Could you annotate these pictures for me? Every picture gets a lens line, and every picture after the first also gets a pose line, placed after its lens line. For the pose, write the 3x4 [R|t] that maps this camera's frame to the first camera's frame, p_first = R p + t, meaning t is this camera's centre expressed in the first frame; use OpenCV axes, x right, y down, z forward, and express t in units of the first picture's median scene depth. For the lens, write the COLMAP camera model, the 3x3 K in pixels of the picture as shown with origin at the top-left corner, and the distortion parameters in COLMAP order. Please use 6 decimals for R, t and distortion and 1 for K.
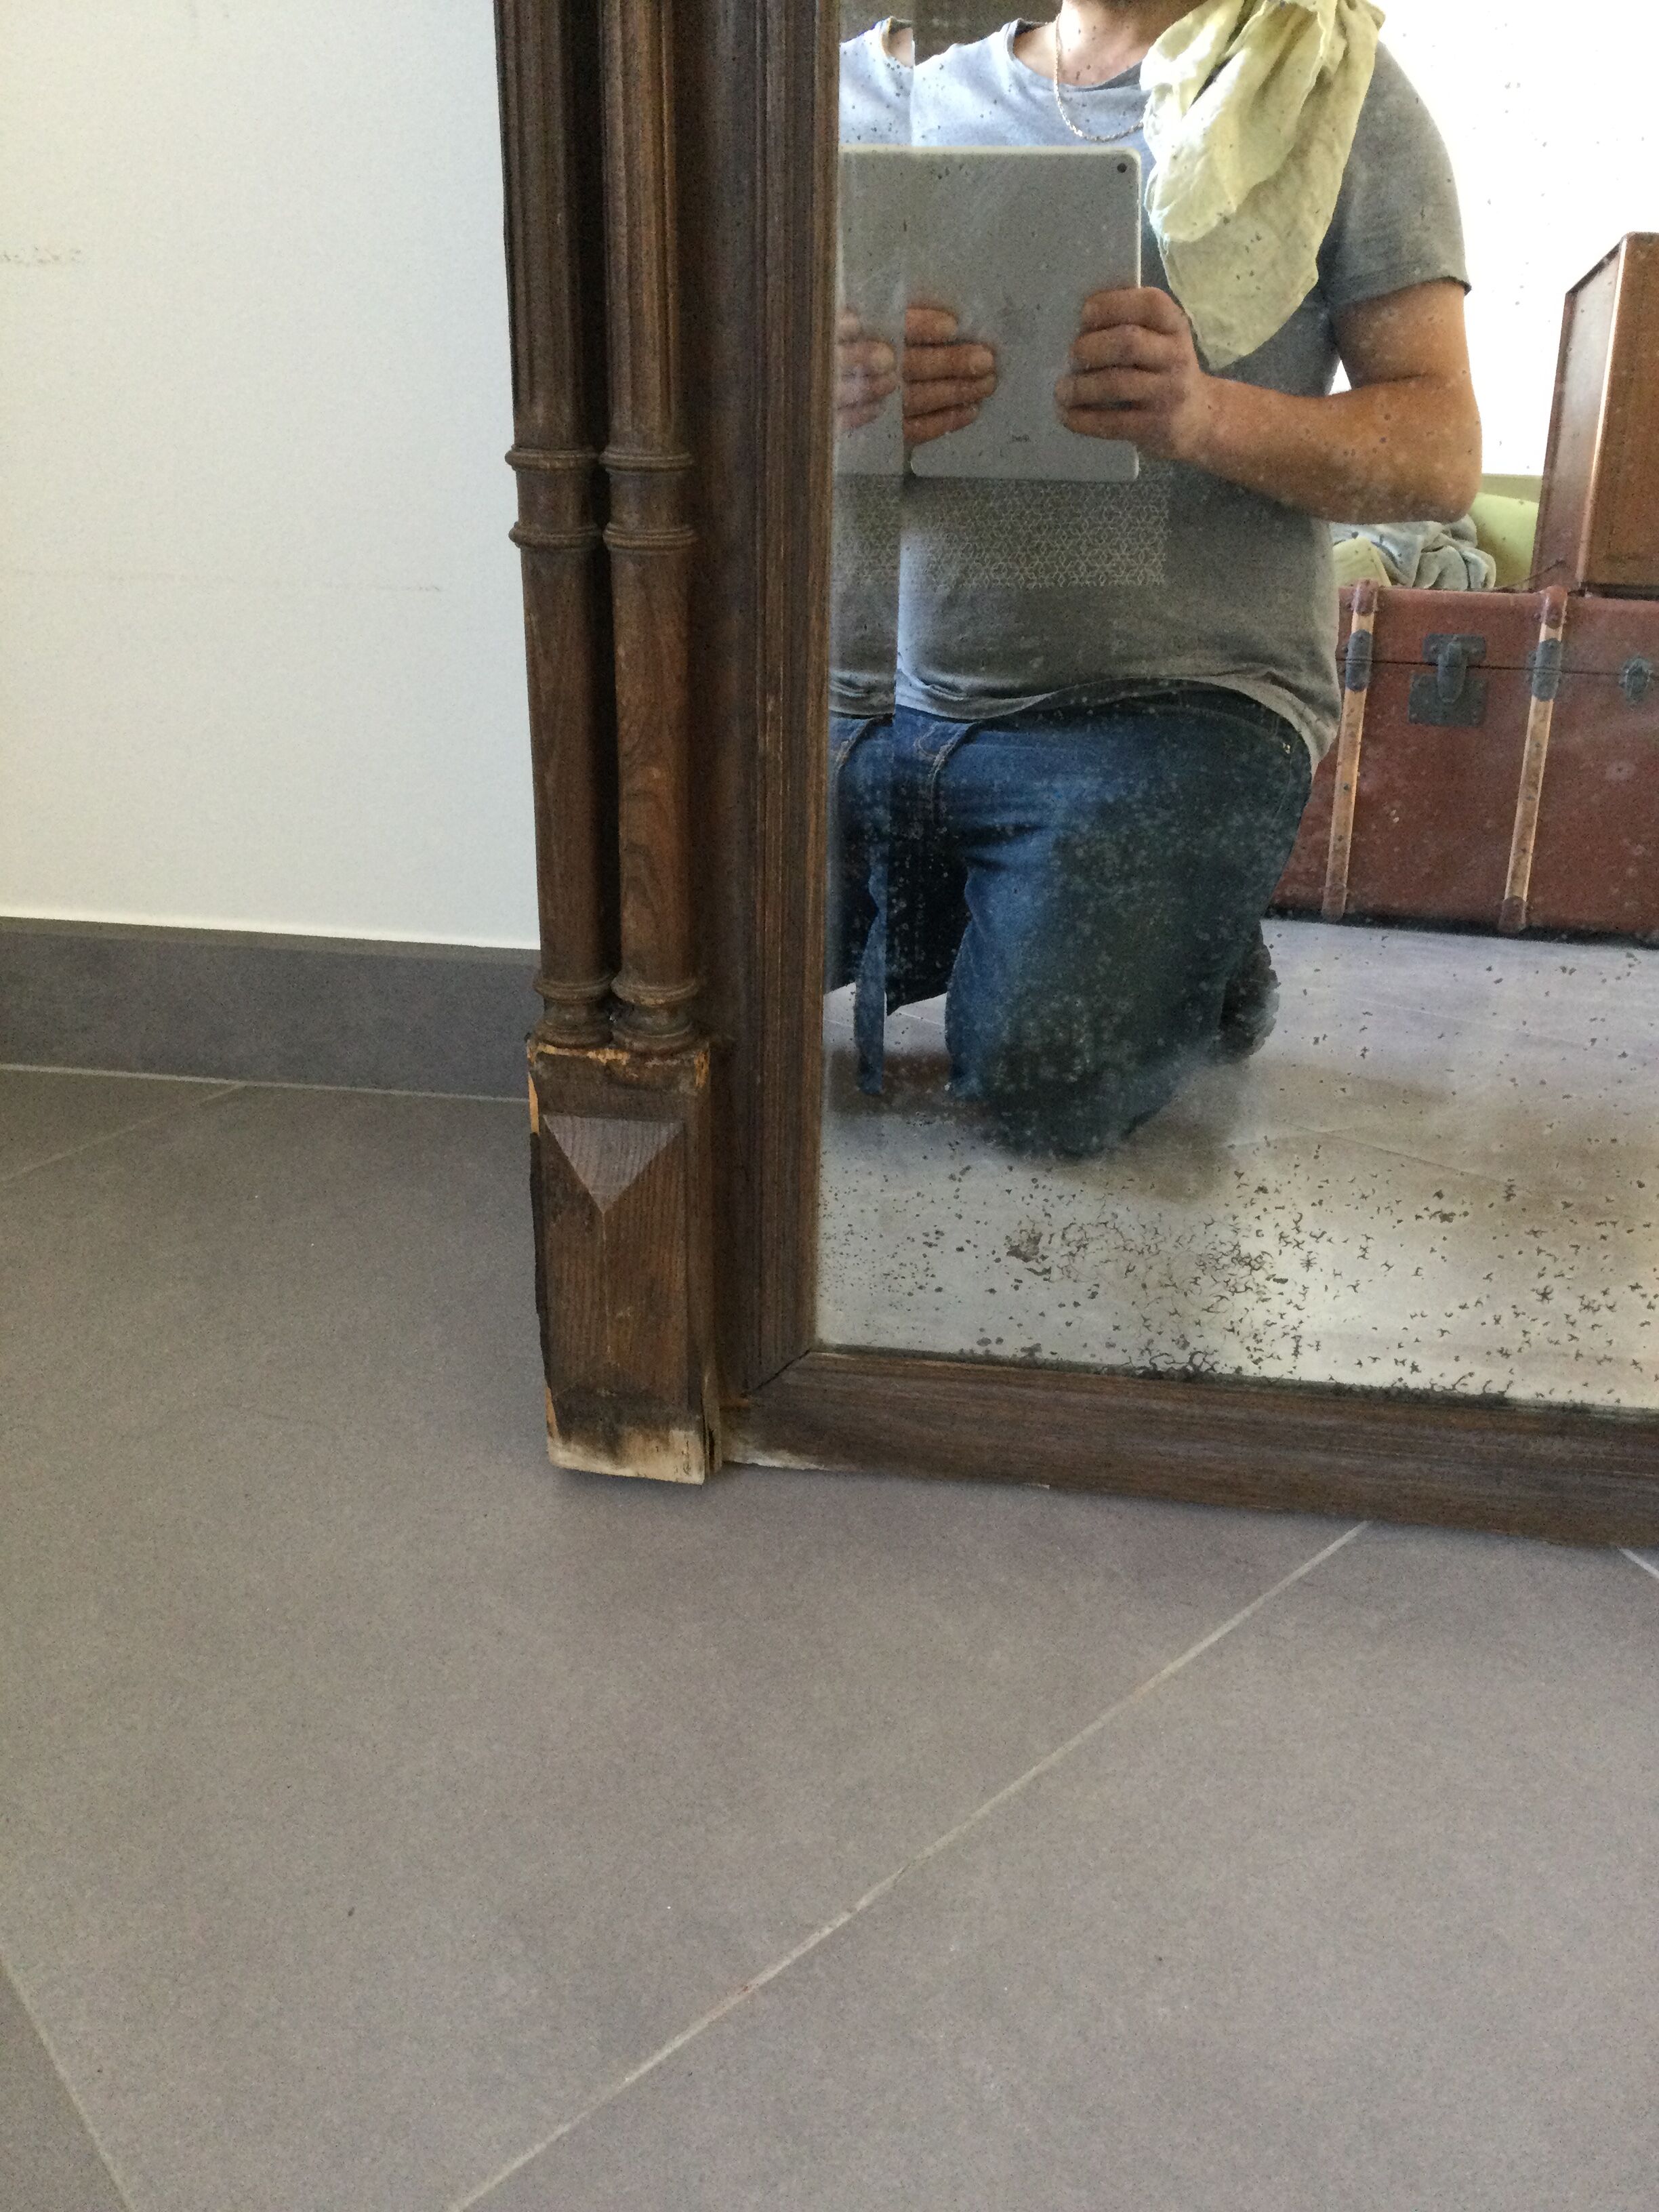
lens RADIAL K [[1964.8, 0, 827.9], [0, 1964.8, 1112.1], [0, 0, 1]] dist [0.112451, -0.158978]
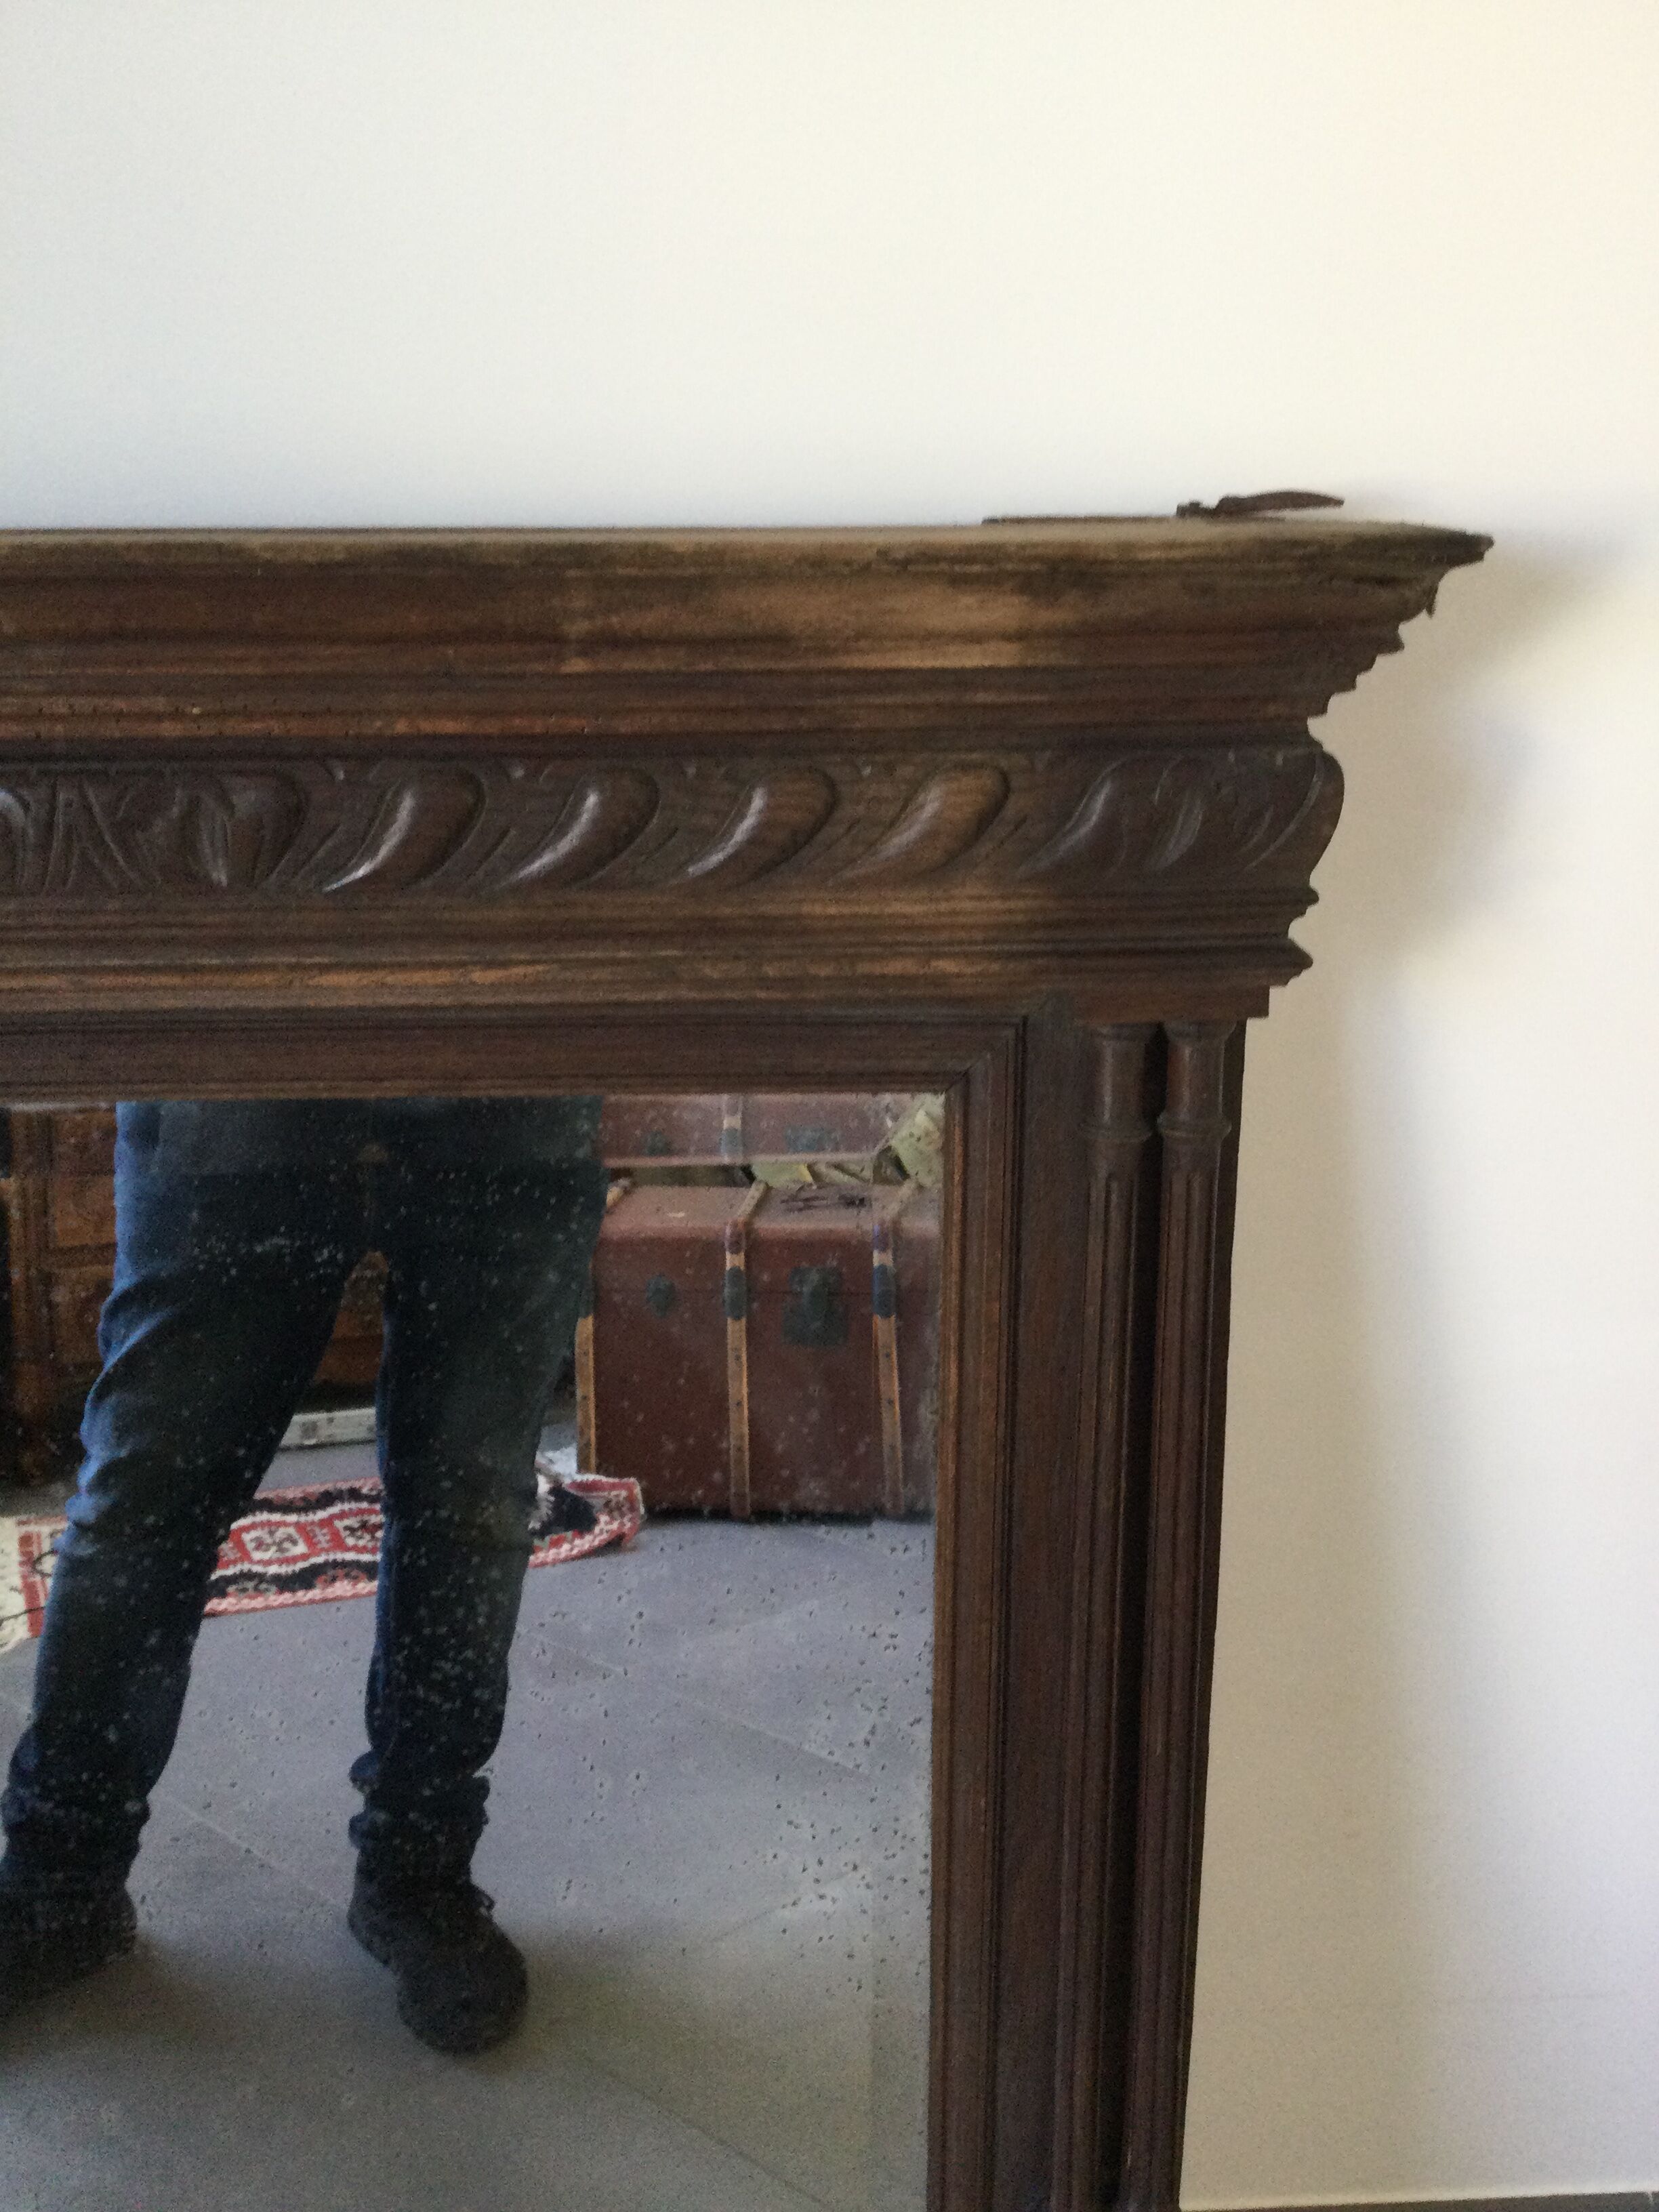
lens RADIAL K [[1964.8, 0, 818.0], [0, 1964.8, 1106.7], [0, 0, 1]] dist [0.112451, -0.158978]
pose [[0.984473, -0.070618, 0.160706, 0.524183], [0.090760, 0.988414, -0.121657, -0.708297], [-0.150252, 0.134354, 0.979476, -0.403938]]
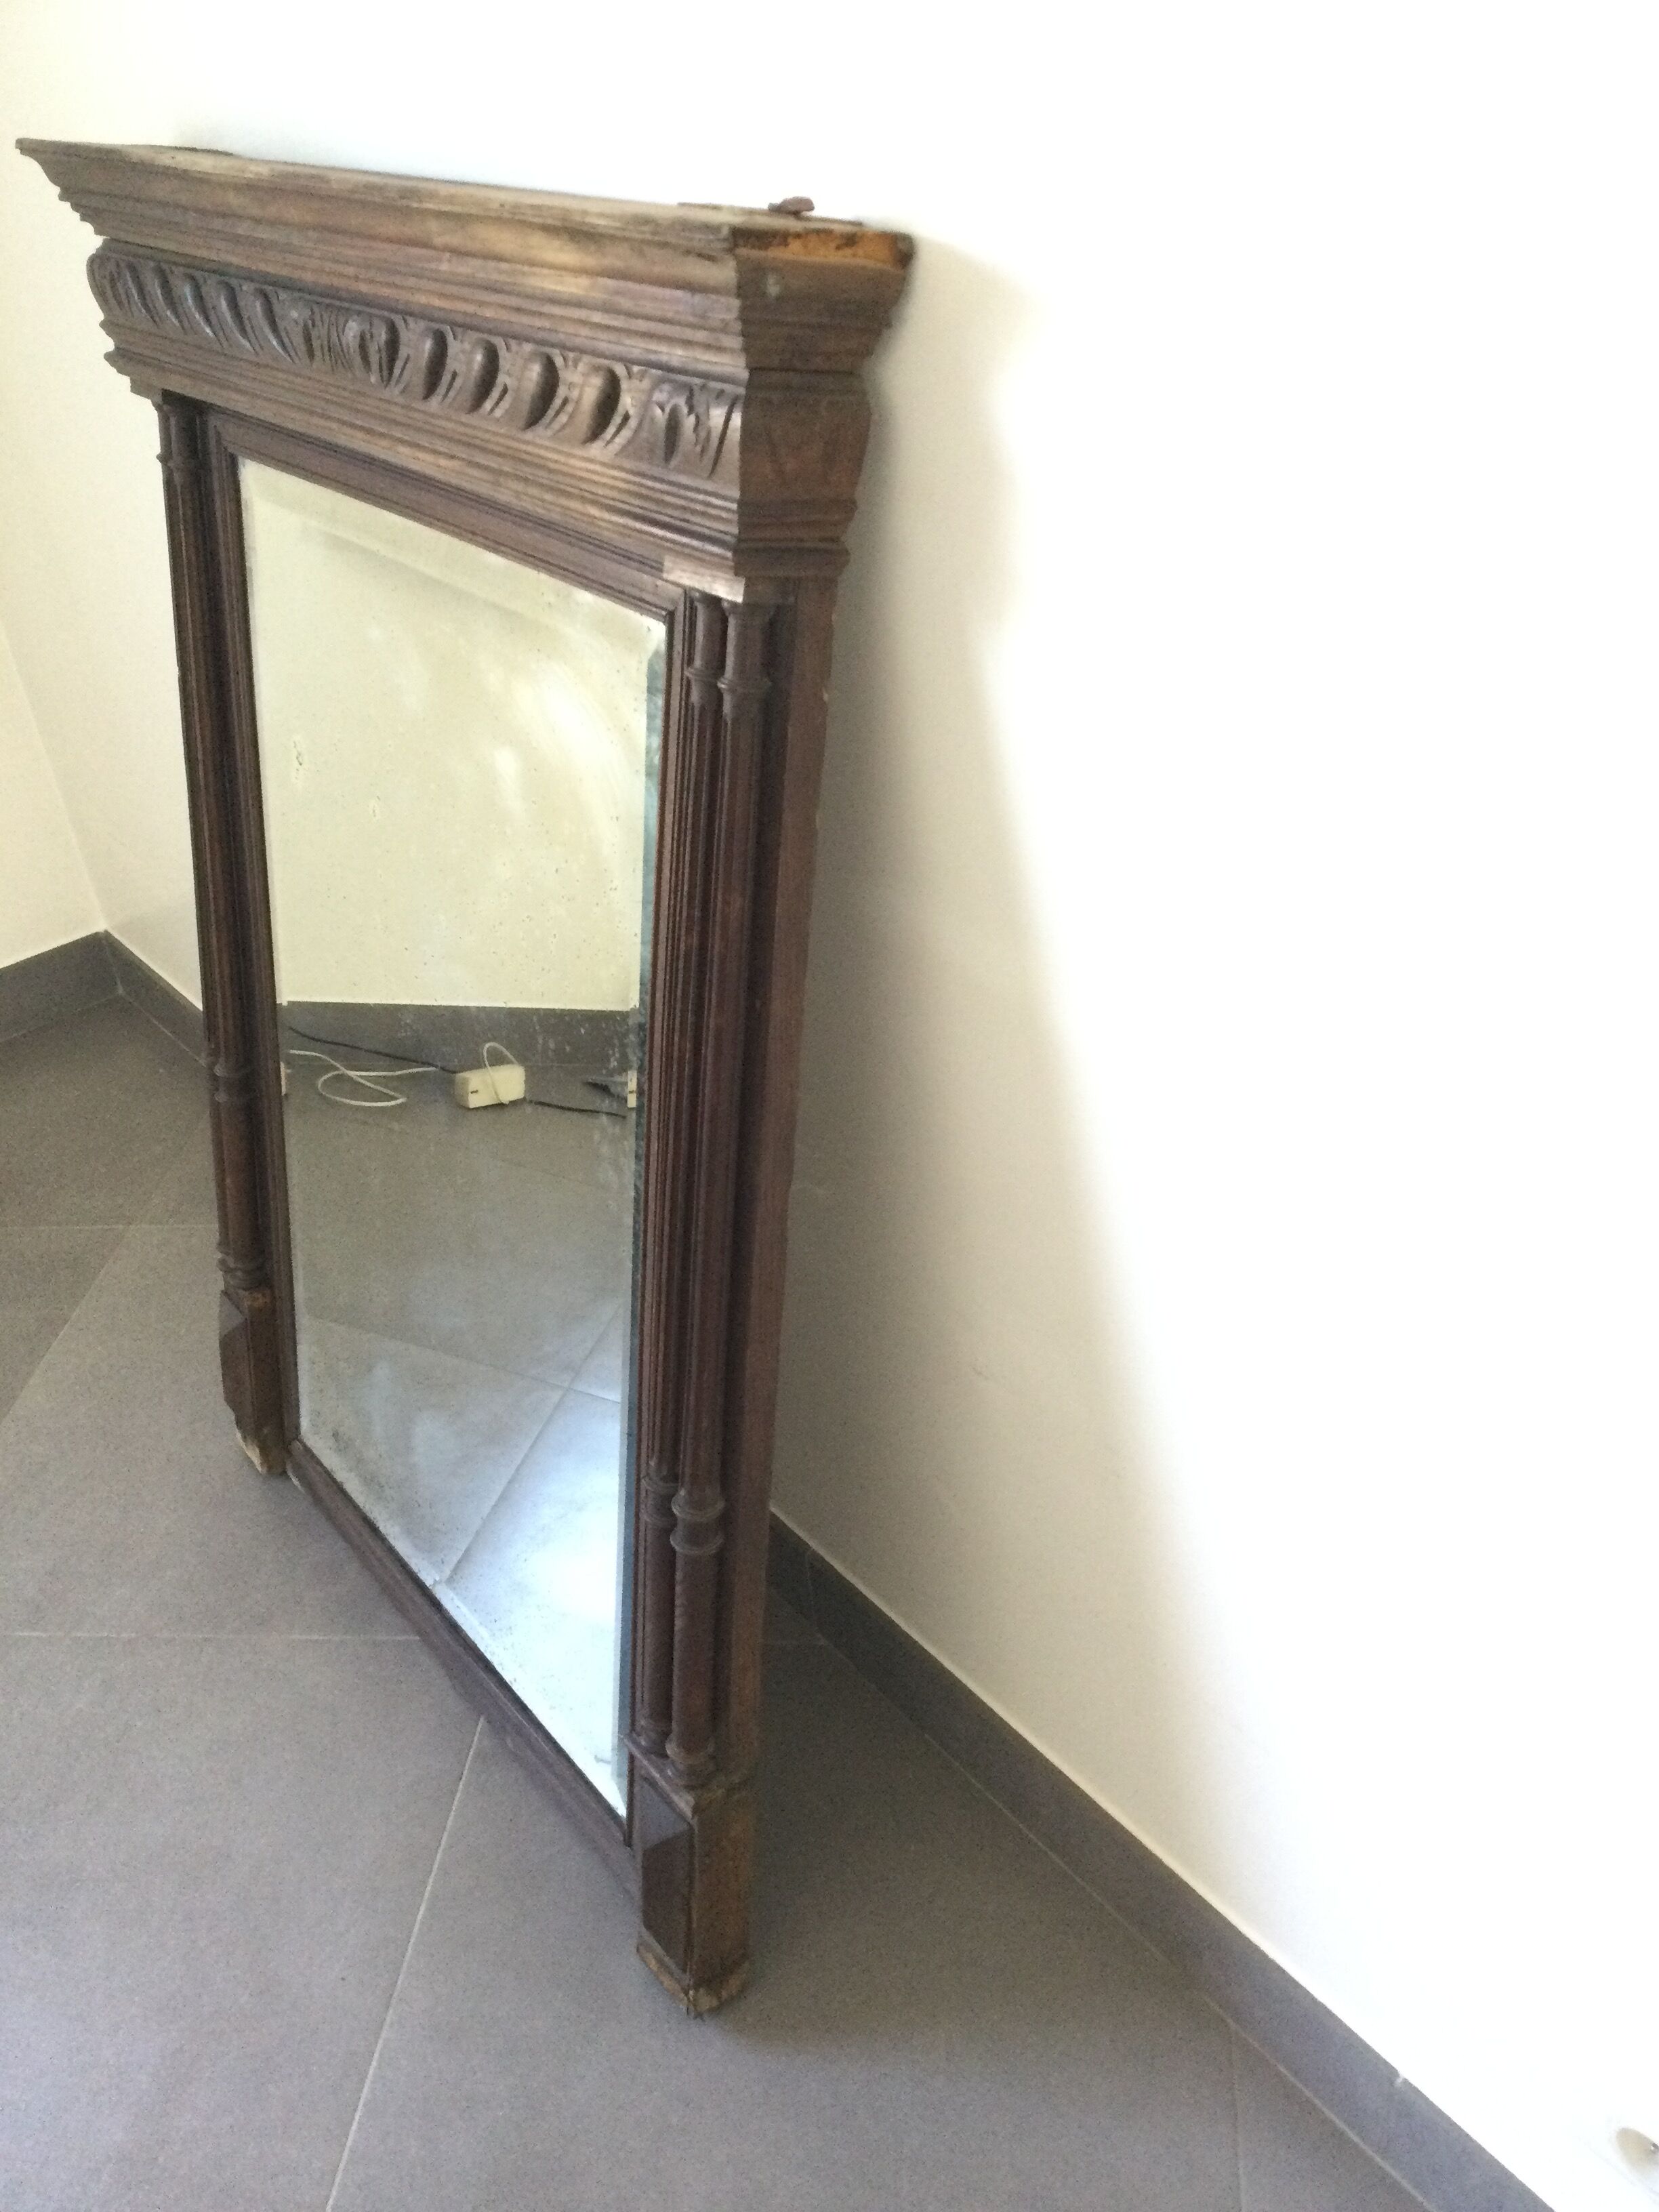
lens RADIAL K [[1964.8, 0, 830.7], [0, 1964.8, 1119.1], [0, 0, 1]] dist [0.112451, -0.158978]
pose [[0.706677, 0.340151, -0.620407, 1.753822], [-0.357691, 0.928304, 0.101533, -0.684908], [0.610463, 0.150163, 0.777680, -0.438979]]
